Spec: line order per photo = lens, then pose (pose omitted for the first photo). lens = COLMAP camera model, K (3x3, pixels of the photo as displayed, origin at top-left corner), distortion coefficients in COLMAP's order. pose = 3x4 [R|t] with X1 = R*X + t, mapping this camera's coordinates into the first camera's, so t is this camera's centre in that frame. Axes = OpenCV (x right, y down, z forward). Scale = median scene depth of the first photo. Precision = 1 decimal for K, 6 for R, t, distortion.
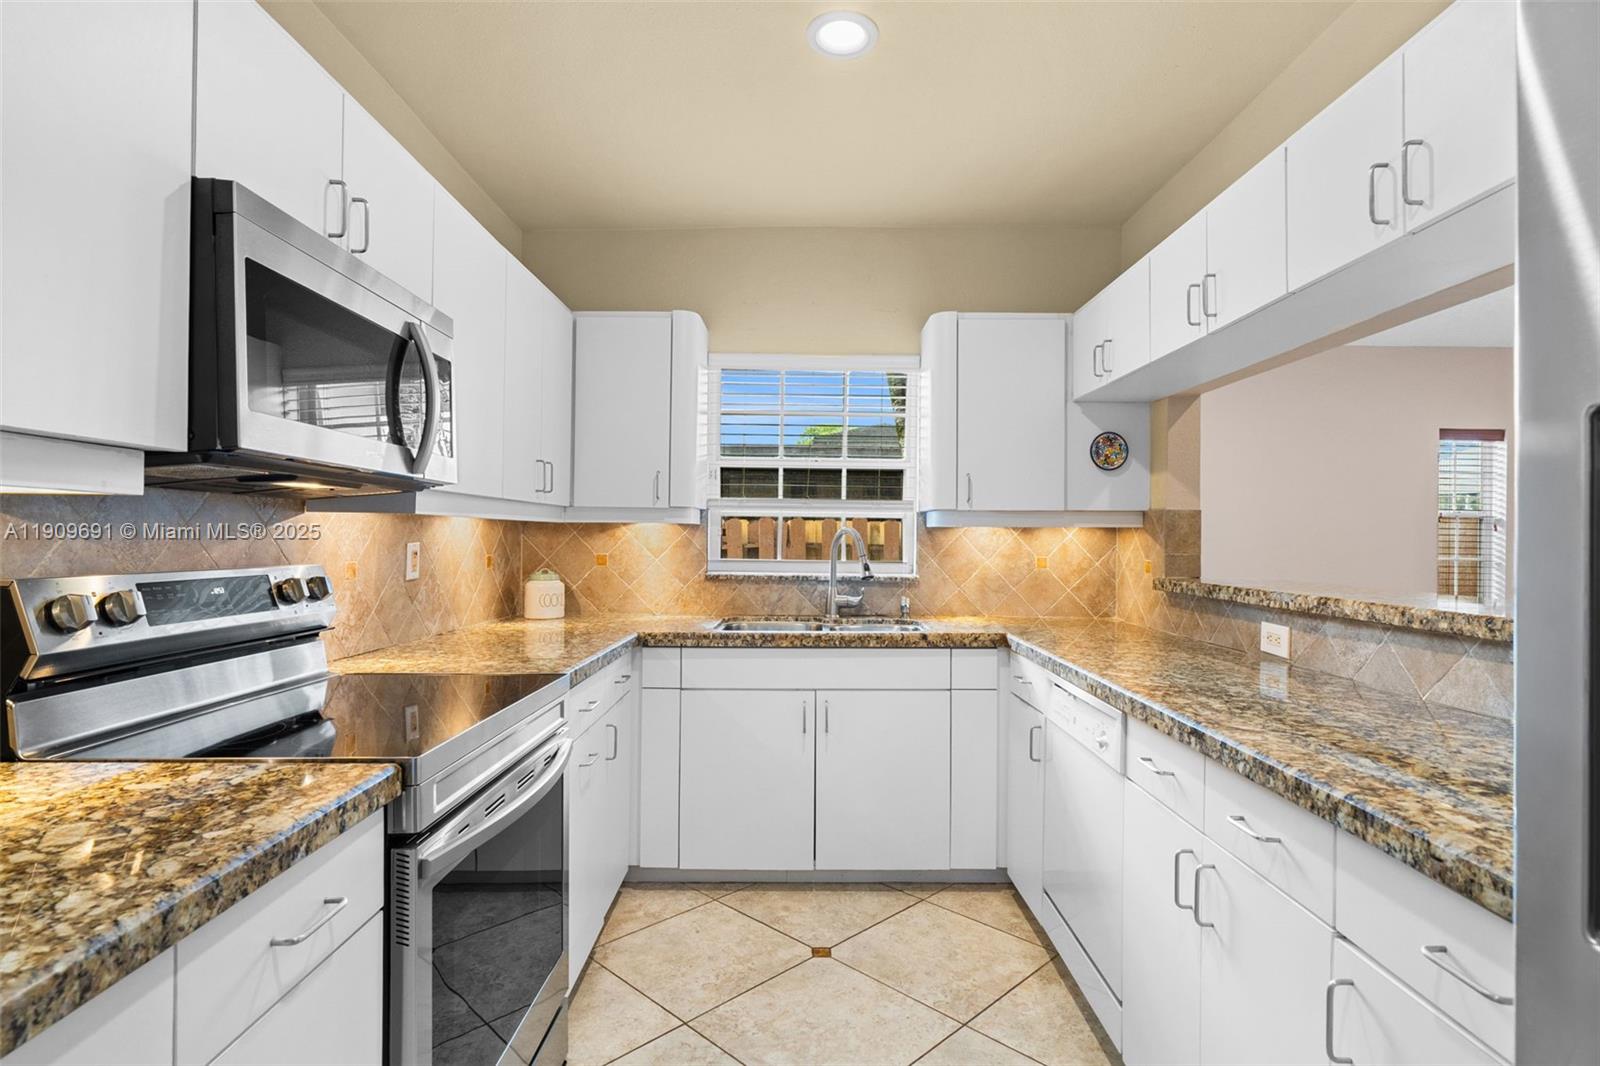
lens RADIAL K [[698.4, 0, 793.0], [0, 698.4, 540.8], [0, 0, 1]] dist [0.000190, -0.000088]
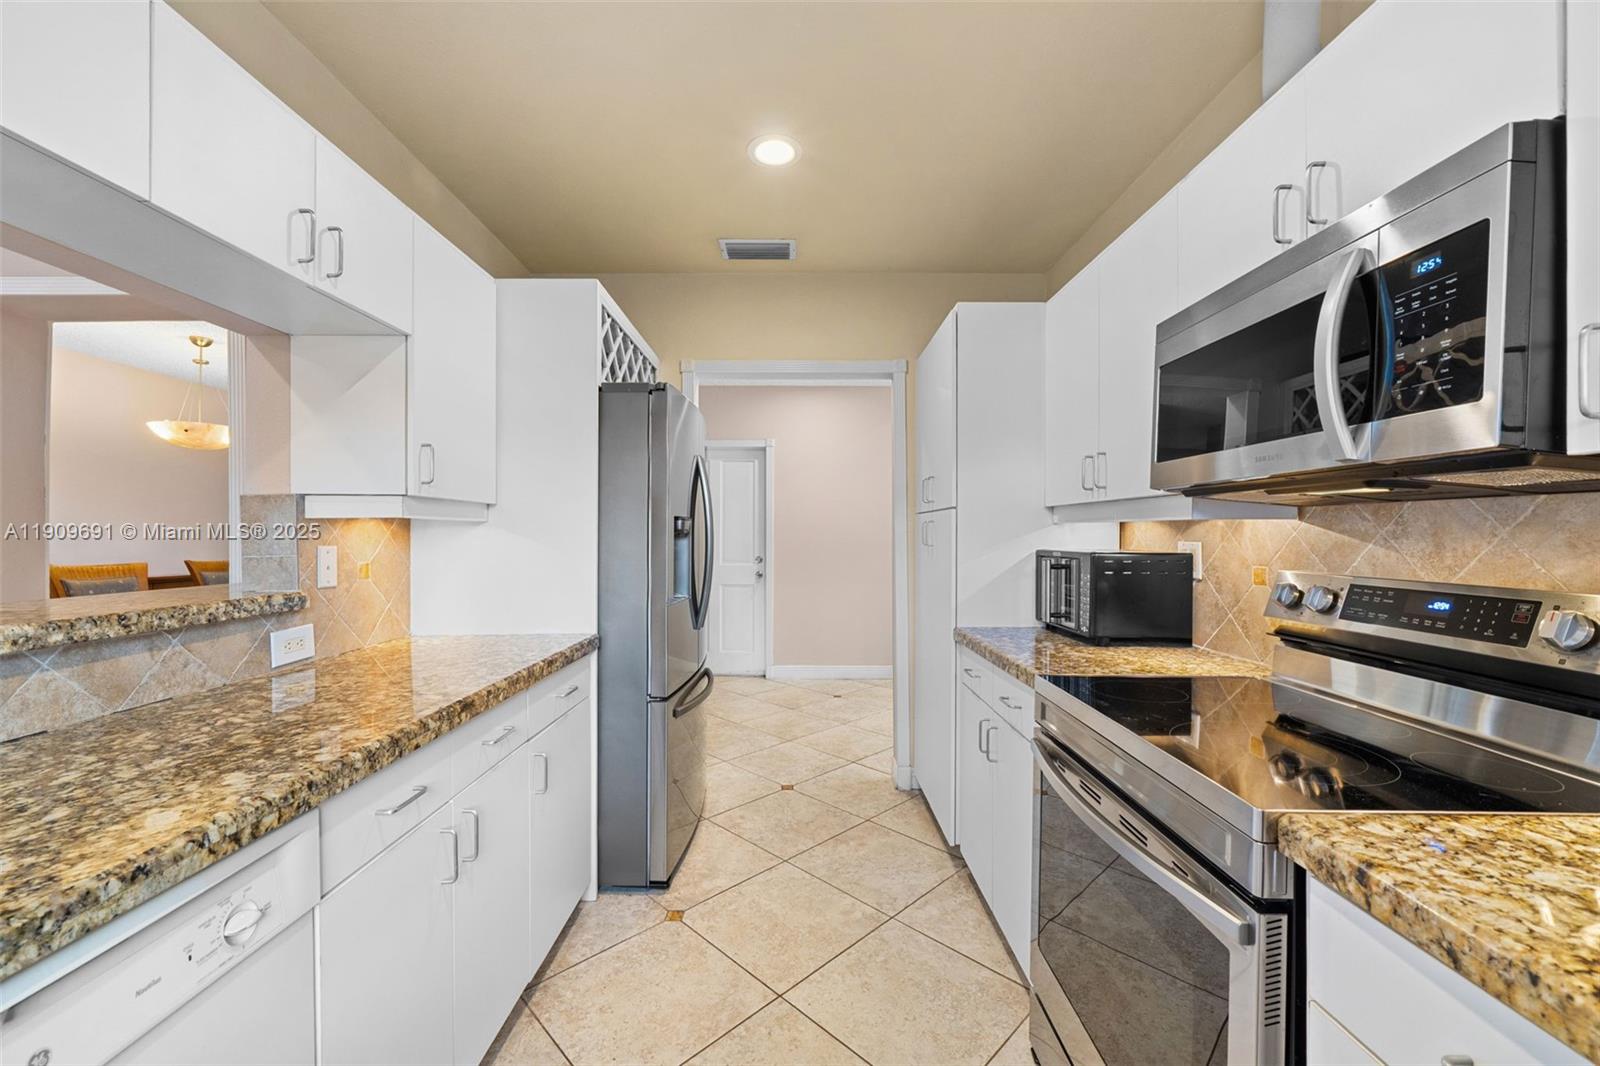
lens RADIAL K [[698.4, 0, 793.0], [0, 698.4, 540.8], [0, 0, 1]] dist [0.000190, -0.000088]
pose [[-0.999685, -0.009939, -0.023025, 0.053349], [-0.010059, 0.999936, 0.005112, -0.010912], [0.022973, 0.005342, -0.999722, 1.970918]]
